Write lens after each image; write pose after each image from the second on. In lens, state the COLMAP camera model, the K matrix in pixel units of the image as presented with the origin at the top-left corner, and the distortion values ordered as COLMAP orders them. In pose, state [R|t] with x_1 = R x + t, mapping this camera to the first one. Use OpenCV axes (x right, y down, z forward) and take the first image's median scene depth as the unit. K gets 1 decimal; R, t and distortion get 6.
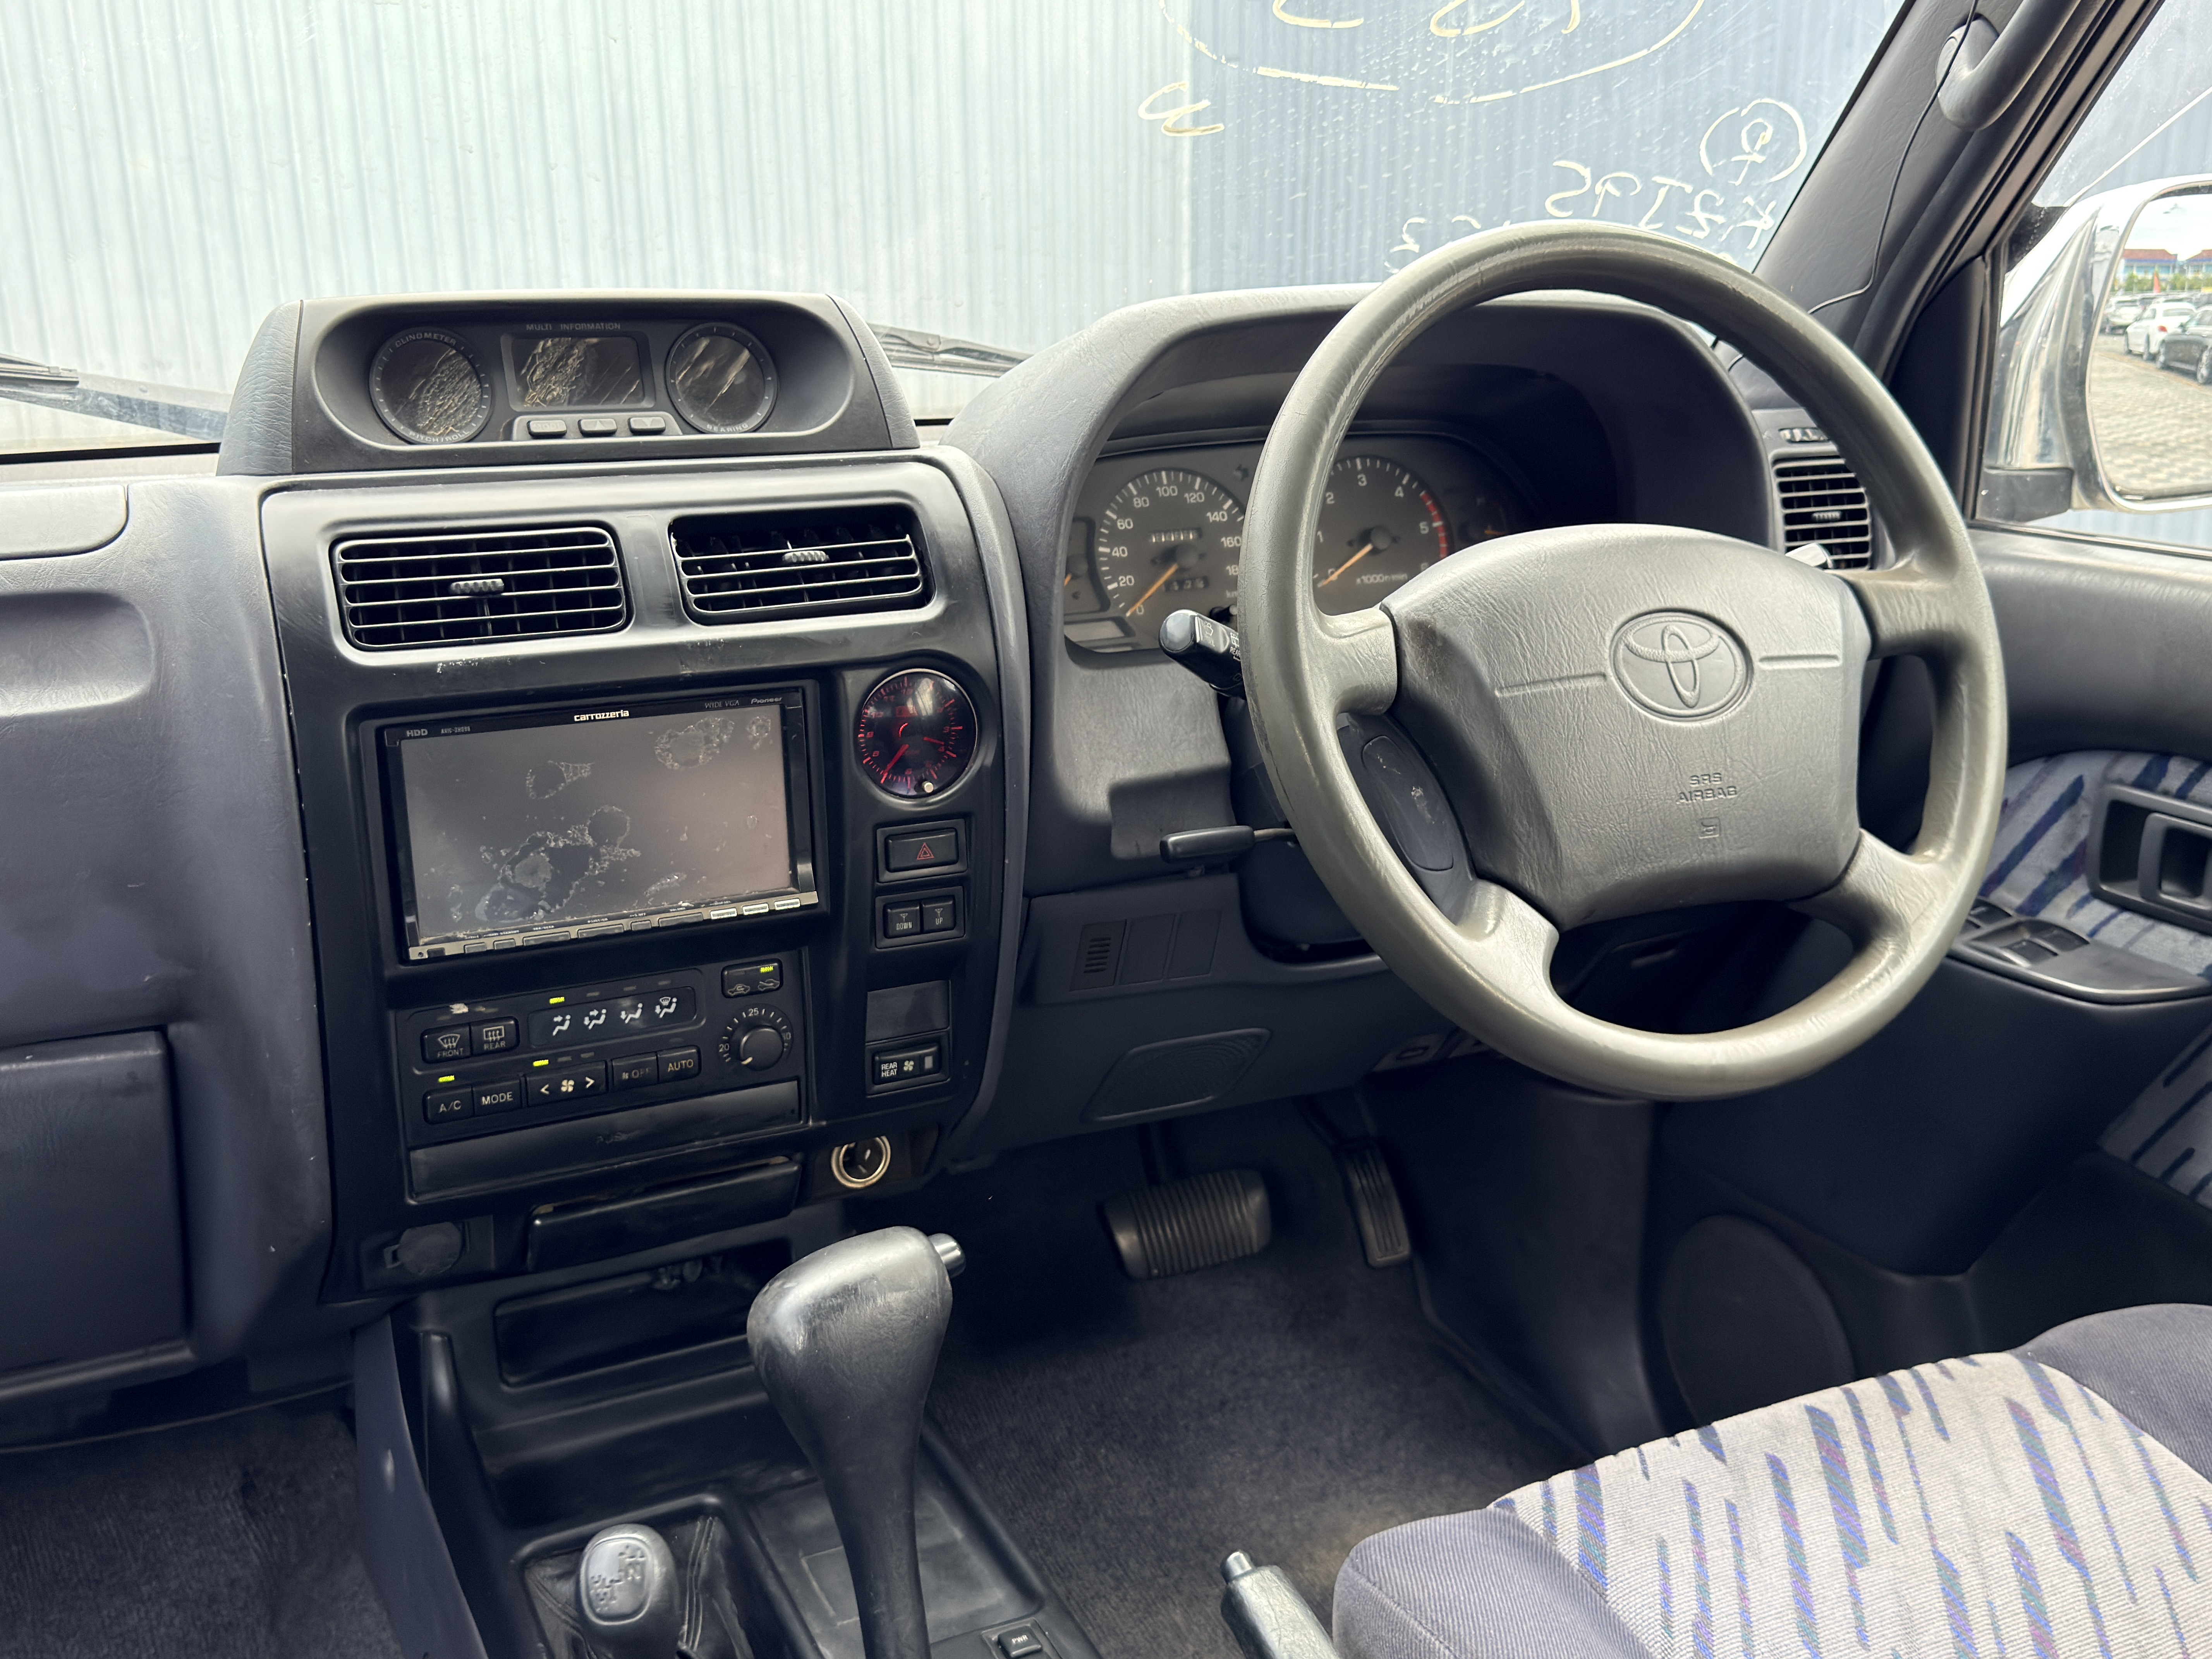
lens RADIAL K [[2229.7, 0, 1106.0], [0, 2229.7, 829.5], [0, 0, 1]] dist [0.262015, -0.654622]
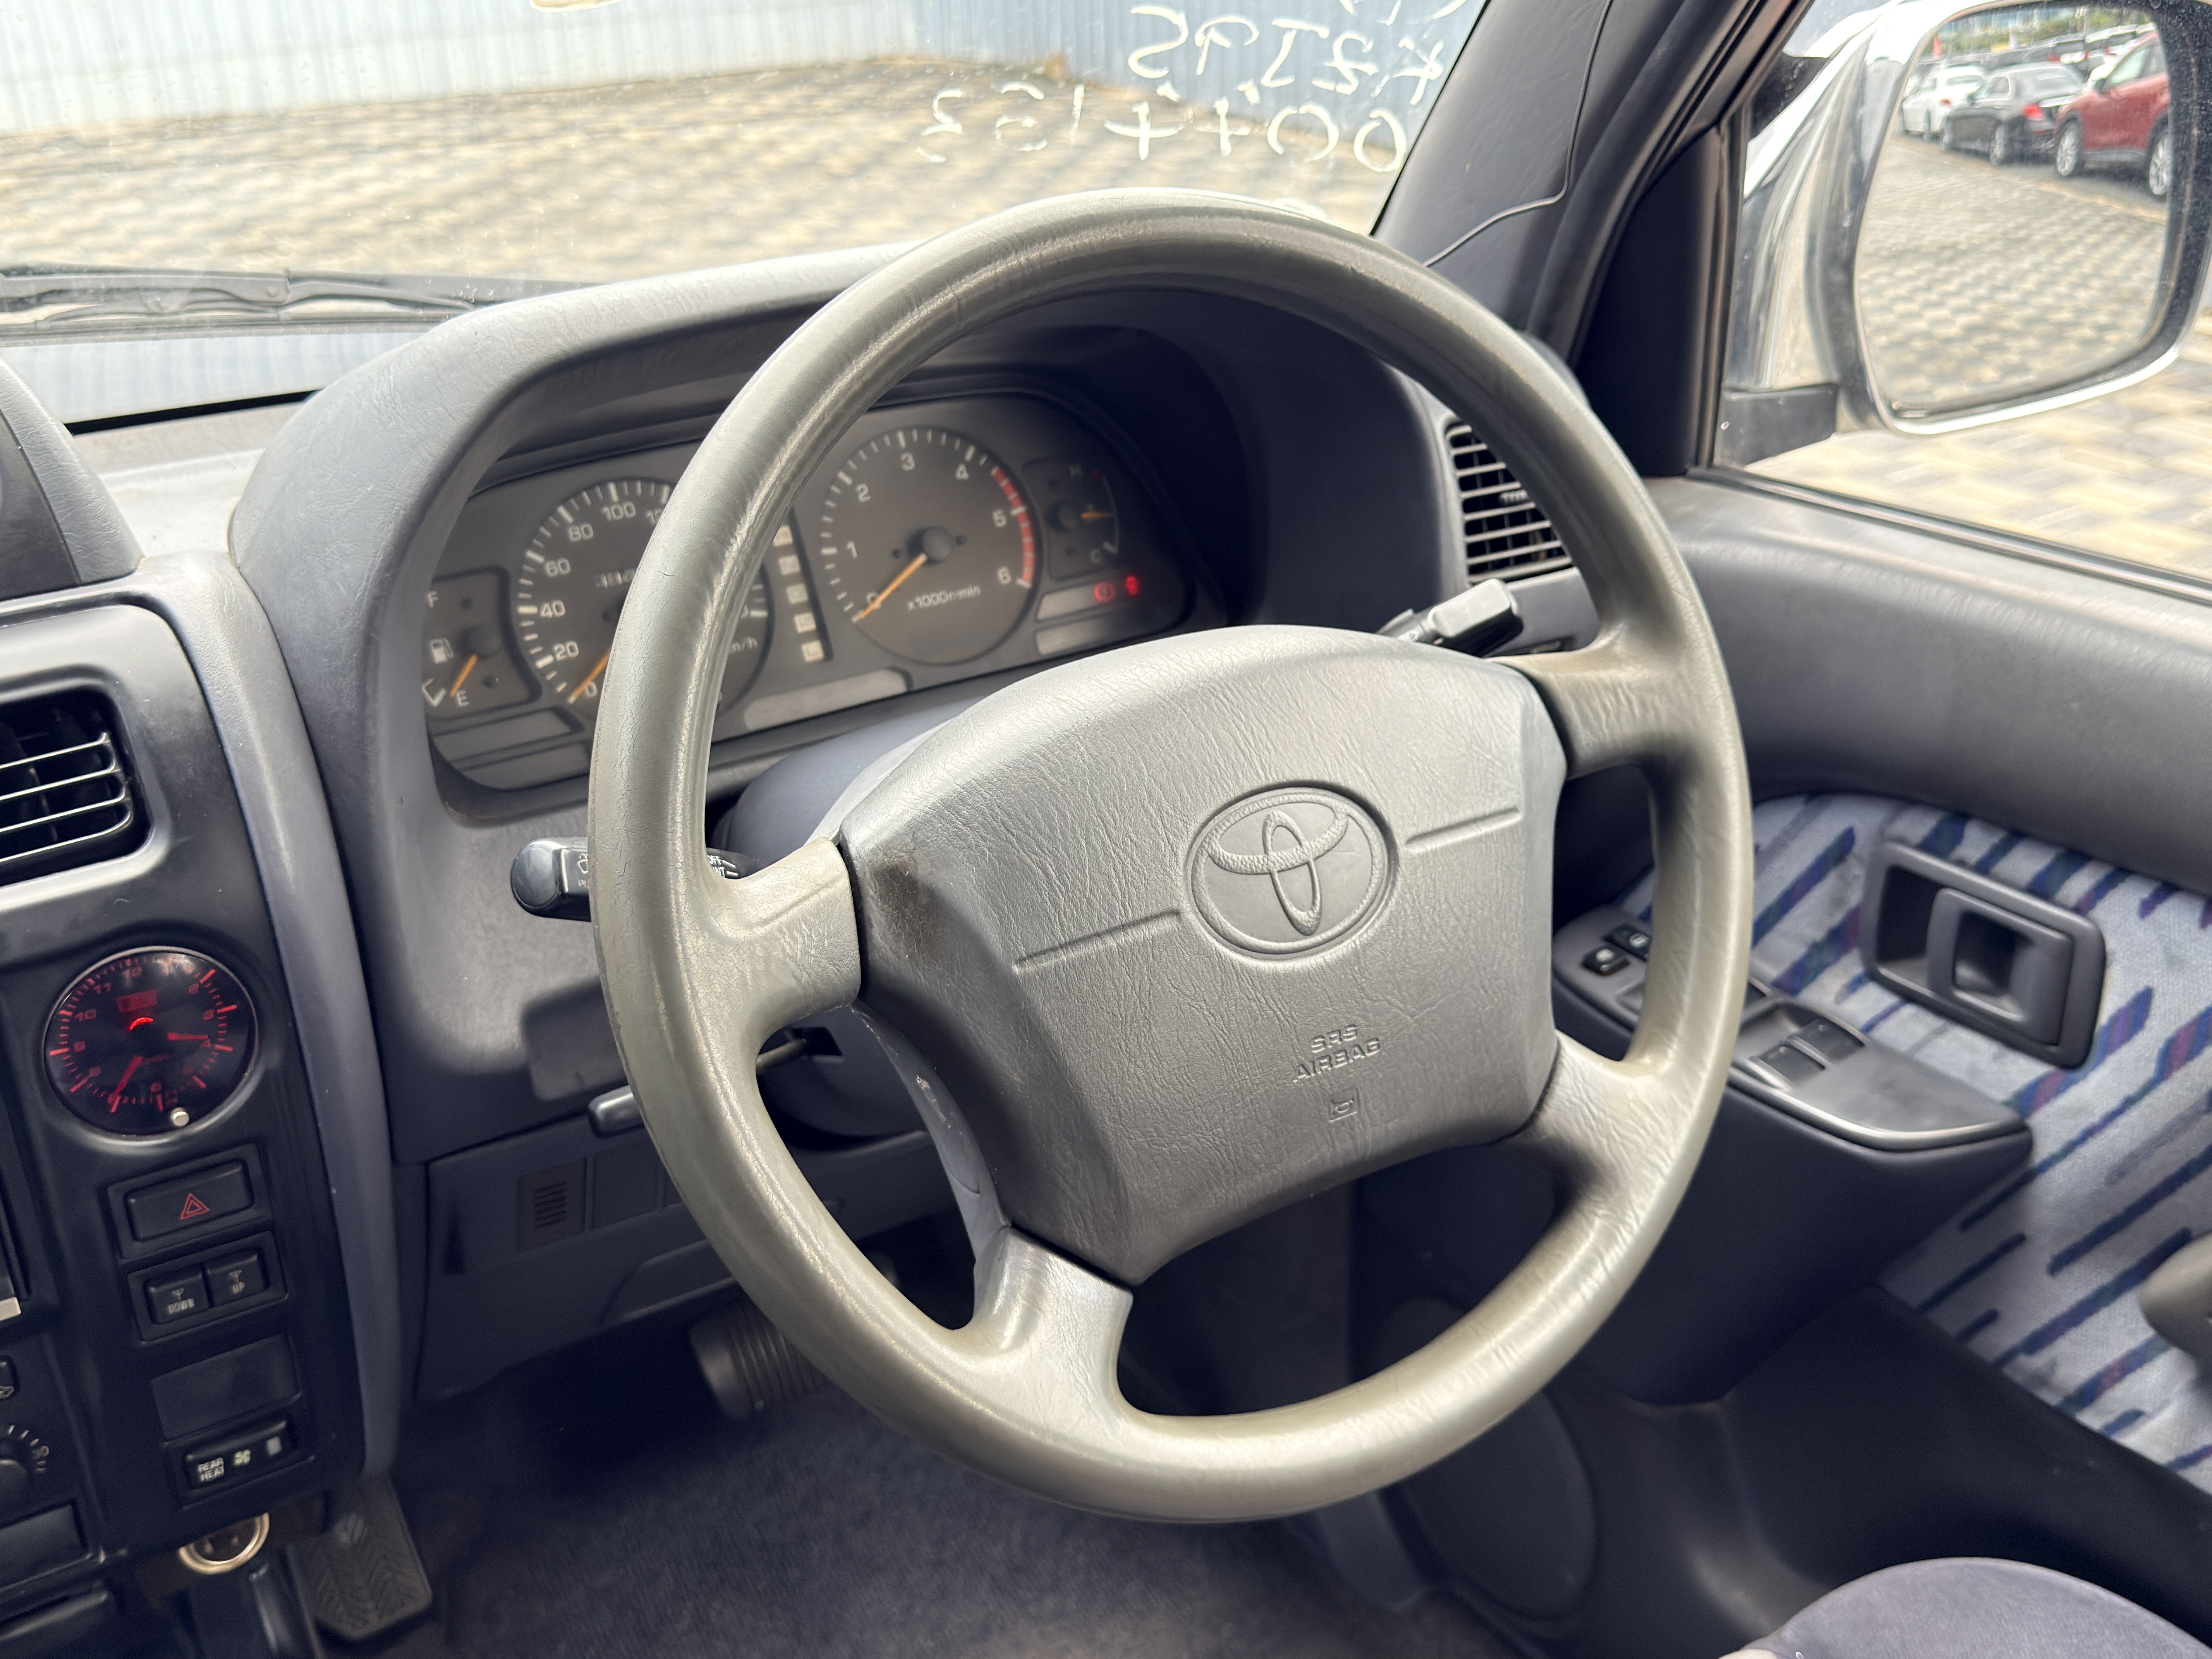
lens RADIAL K [[2244.6, 0, 1104.5], [0, 2244.6, 826.8], [0, 0, 1]] dist [0.173091, -0.398314]
pose [[0.994015, -0.071788, 0.082344, 0.115396], [0.058548, 0.986454, 0.153232, -0.156204], [-0.092229, -0.147494, 0.984753, 0.273926]]
